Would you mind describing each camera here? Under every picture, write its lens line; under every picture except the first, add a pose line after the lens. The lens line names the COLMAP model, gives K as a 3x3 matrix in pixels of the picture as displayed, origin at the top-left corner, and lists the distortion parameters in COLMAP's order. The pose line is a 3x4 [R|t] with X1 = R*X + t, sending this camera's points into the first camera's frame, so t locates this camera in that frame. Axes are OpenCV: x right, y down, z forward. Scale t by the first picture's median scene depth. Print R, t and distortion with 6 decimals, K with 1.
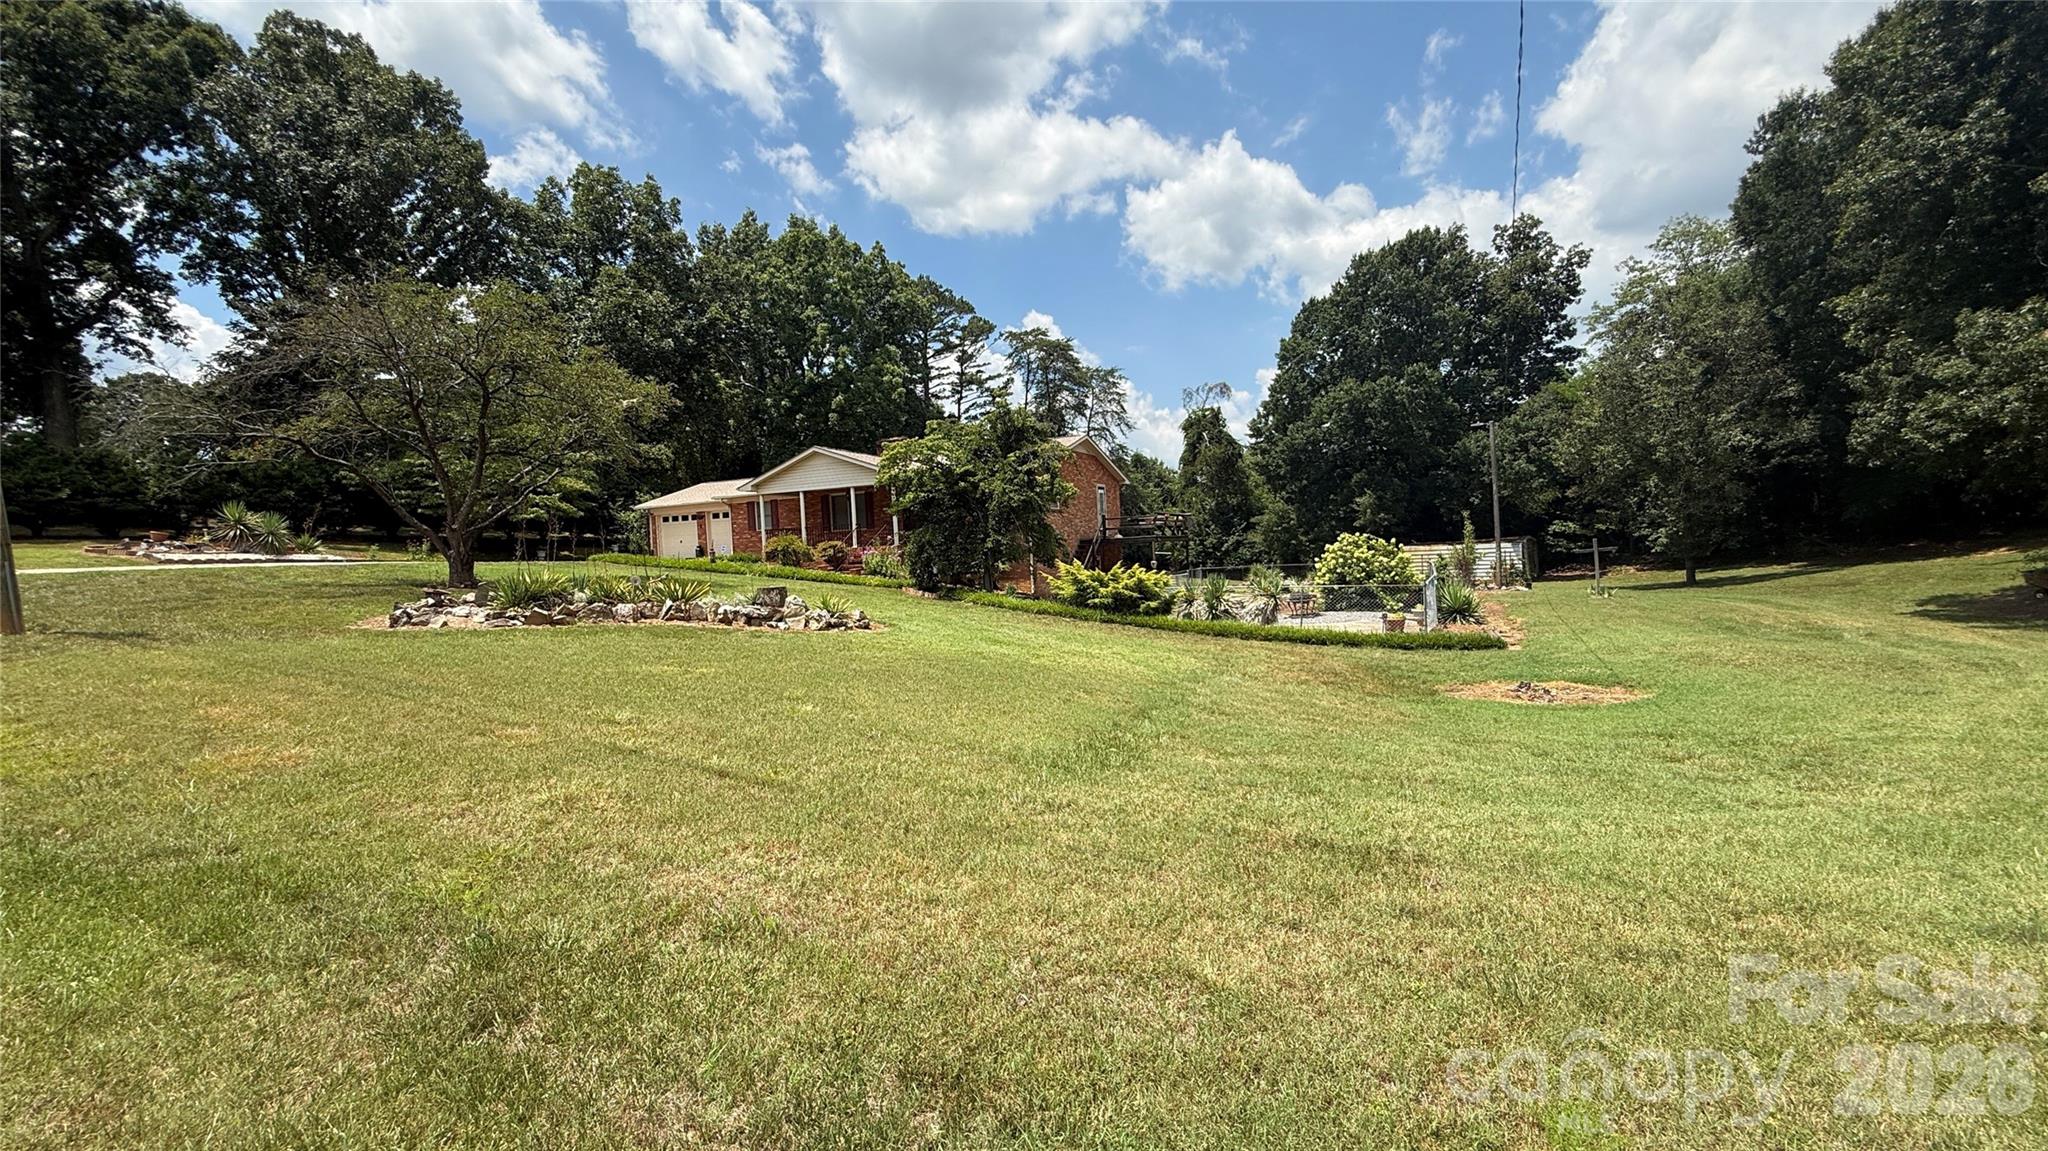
lens RADIAL K [[798.9, 0, 1032.3], [0, 798.9, 580.5], [0, 0, 1]] dist [-0.000768, -0.000773]
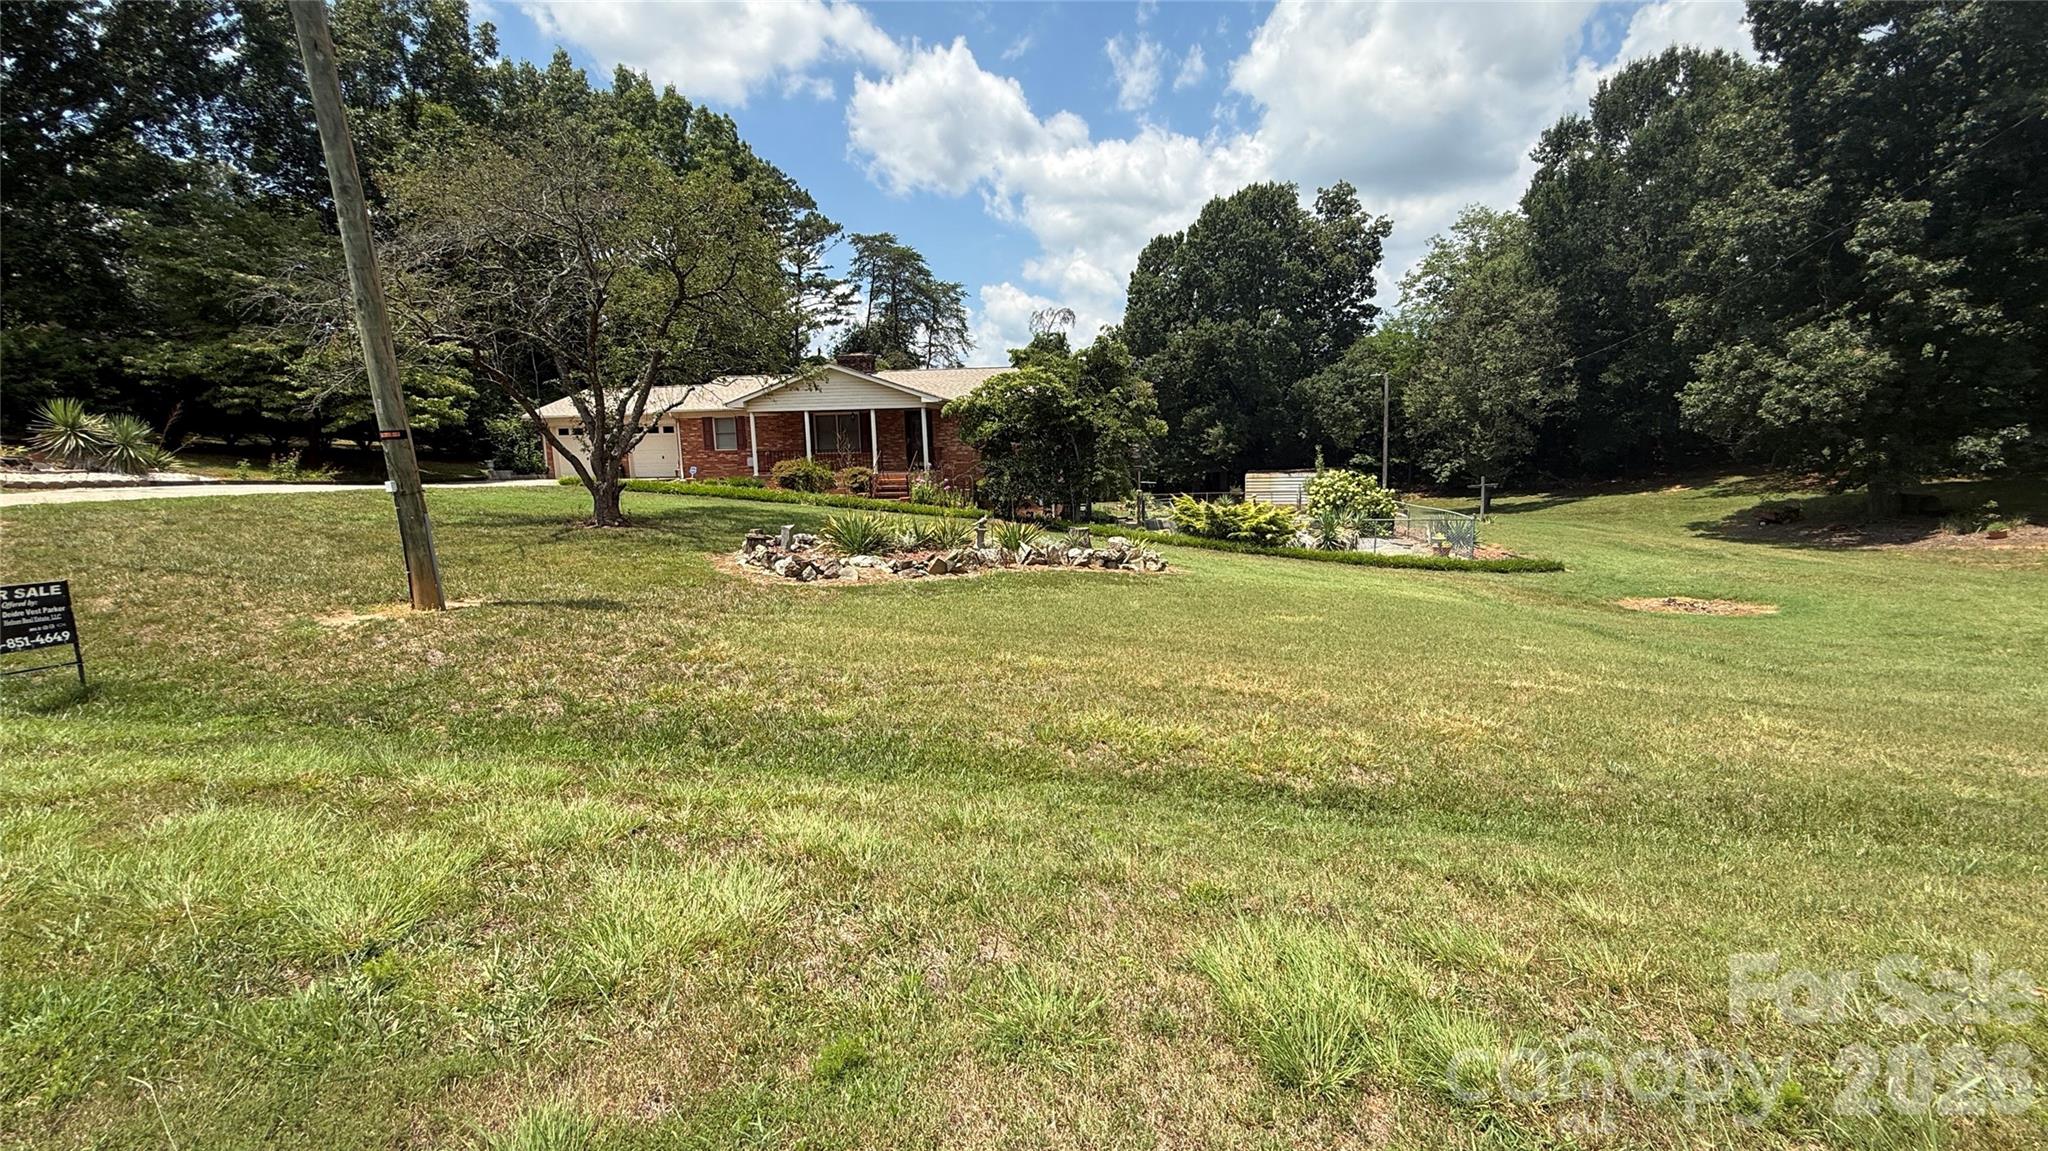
lens RADIAL K [[798.9, 0, 1026.5], [0, 798.9, 564.5], [0, 0, 1]] dist [-0.000768, -0.000773]
pose [[0.946543, -0.020848, 0.321904, -0.199032], [-0.007255, 0.996281, 0.085854, -0.008831], [-0.322497, -0.083600, 0.942872, 0.021659]]
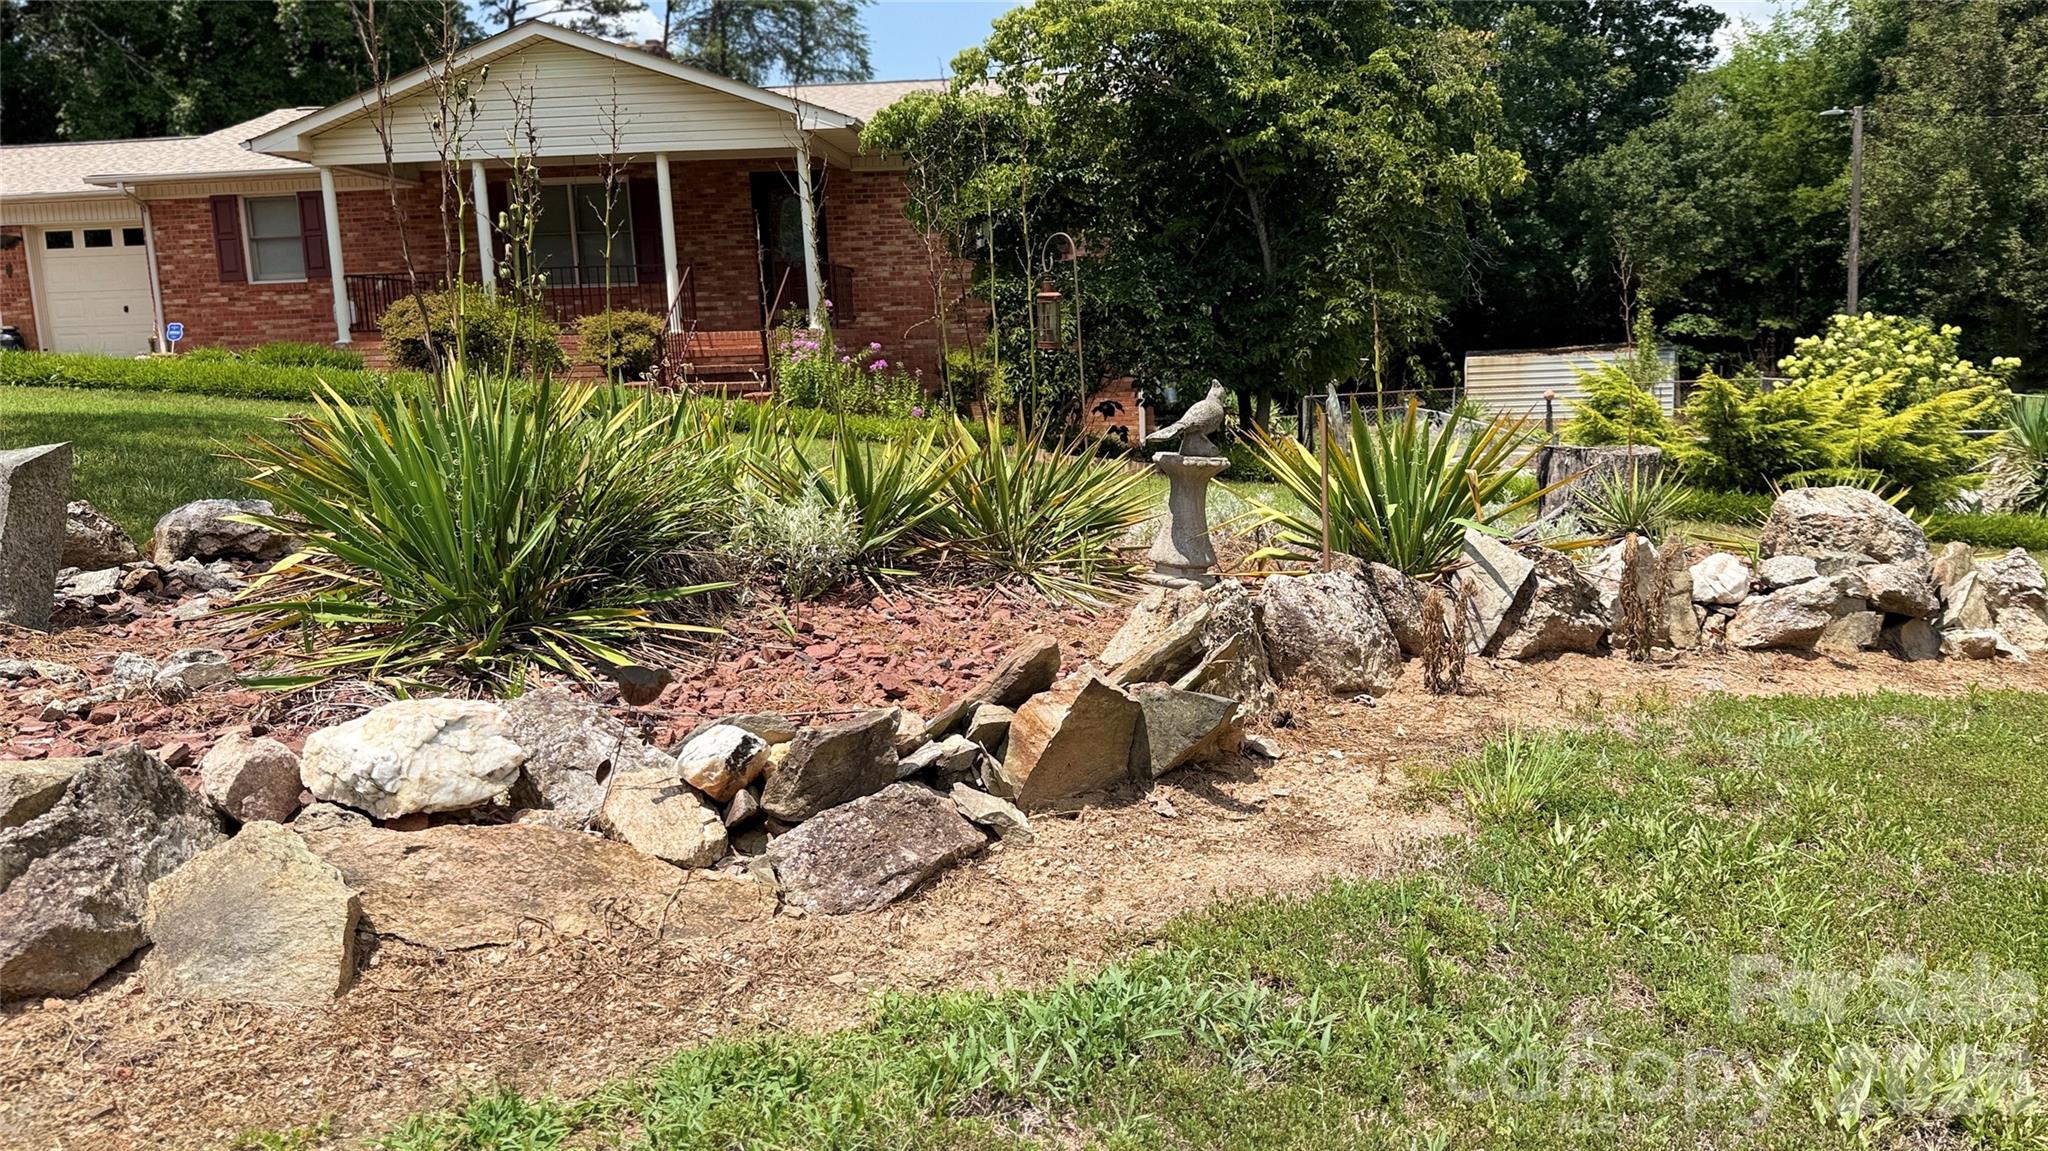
lens RADIAL K [[1421.7, 0, 1036.0], [0, 1421.7, 580.4], [0, 0, 1]] dist [0.002077, -0.003202]
pose [[0.930242, -0.049082, 0.363650, -0.169891], [0.009732, 0.993965, 0.109262, 0.000012], [-0.366818, -0.098101, 0.925106, 0.196374]]
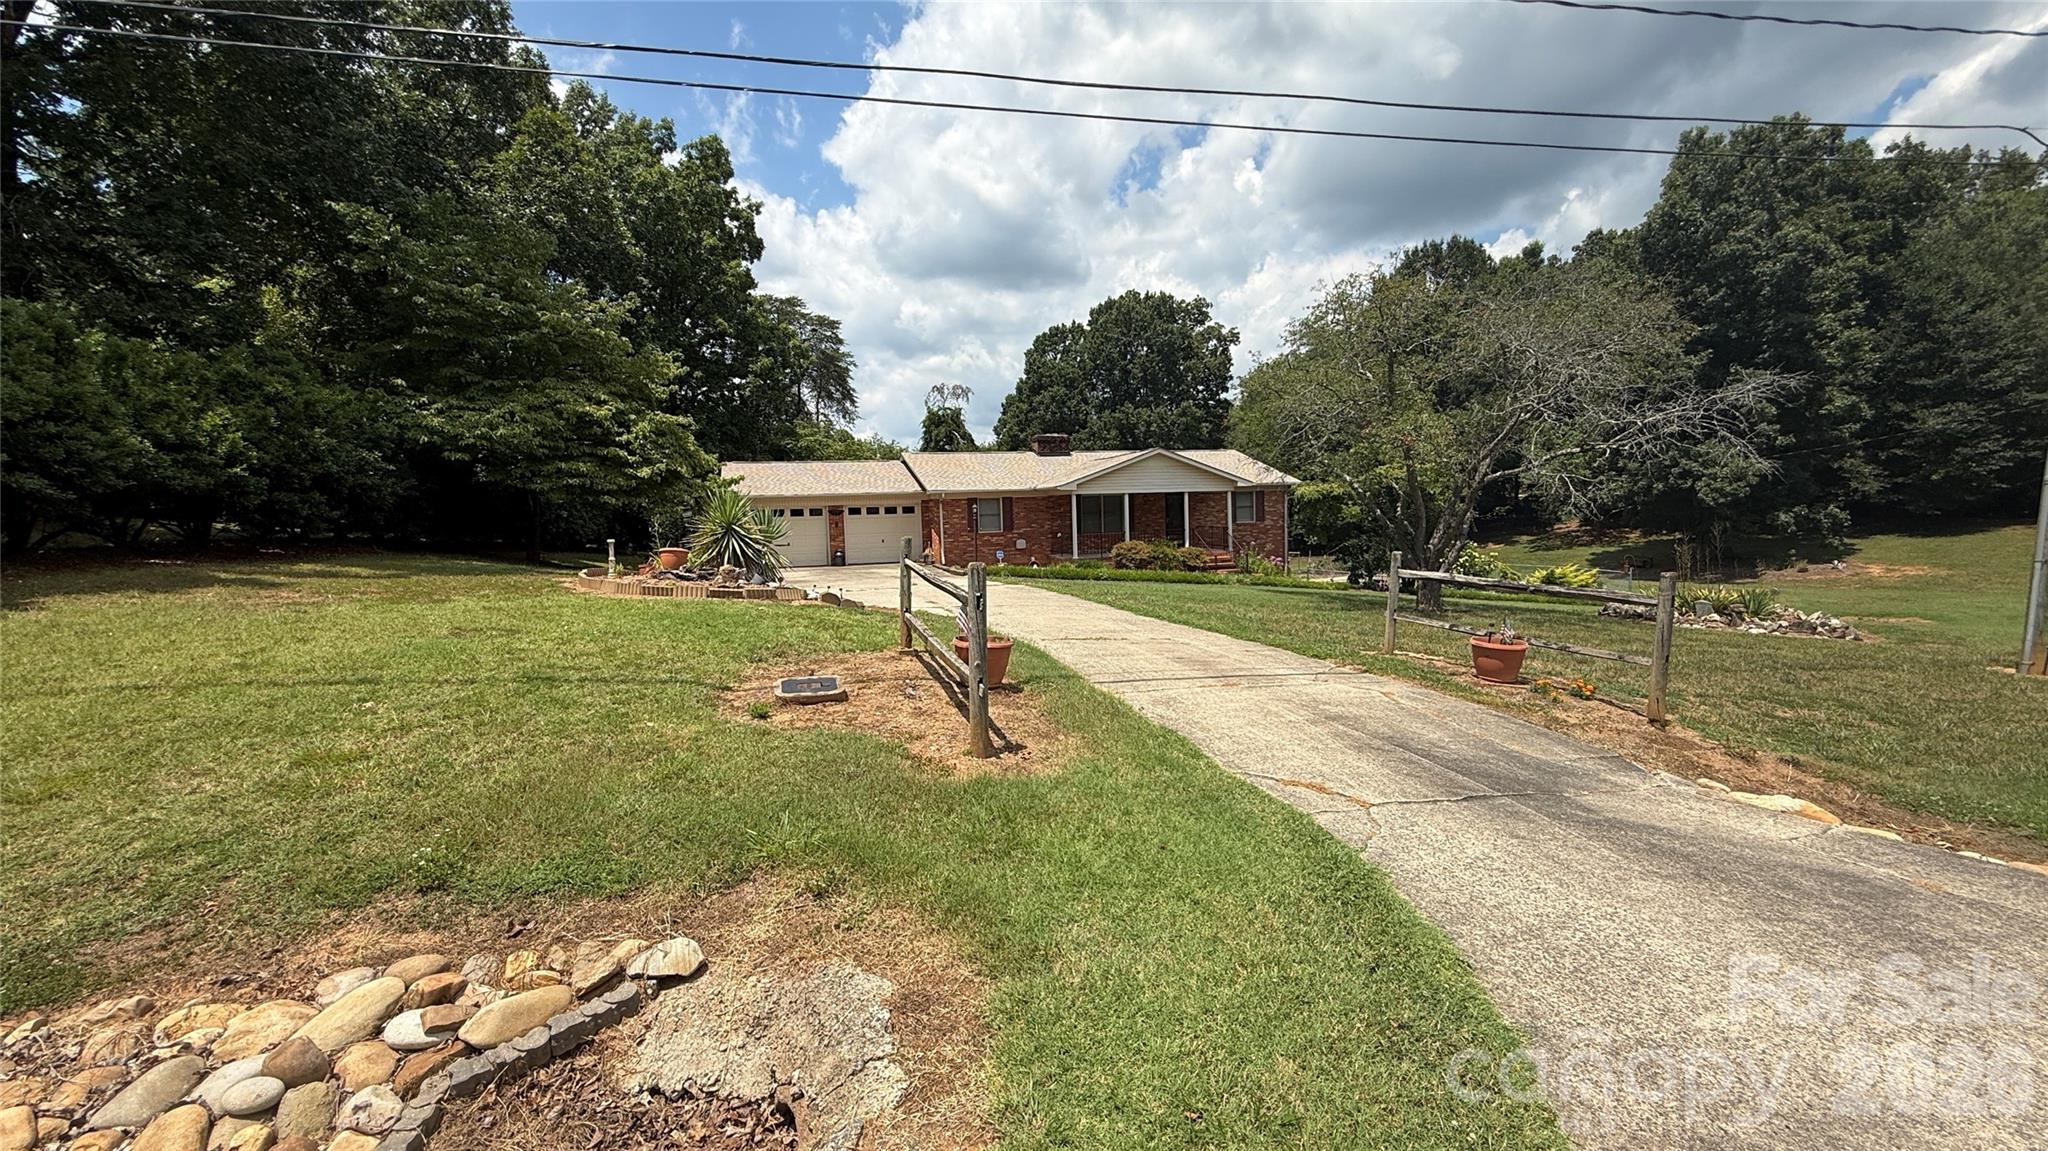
lens RADIAL K [[798.9, 0, 1026.8], [0, 798.9, 586.4], [0, 0, 1]] dist [-0.000768, -0.000773]
pose [[0.716161, -0.044755, 0.696499, -0.584866], [0.026825, 0.998970, 0.036609, -0.022623], [-0.697419, -0.007534, 0.716624, 0.235248]]
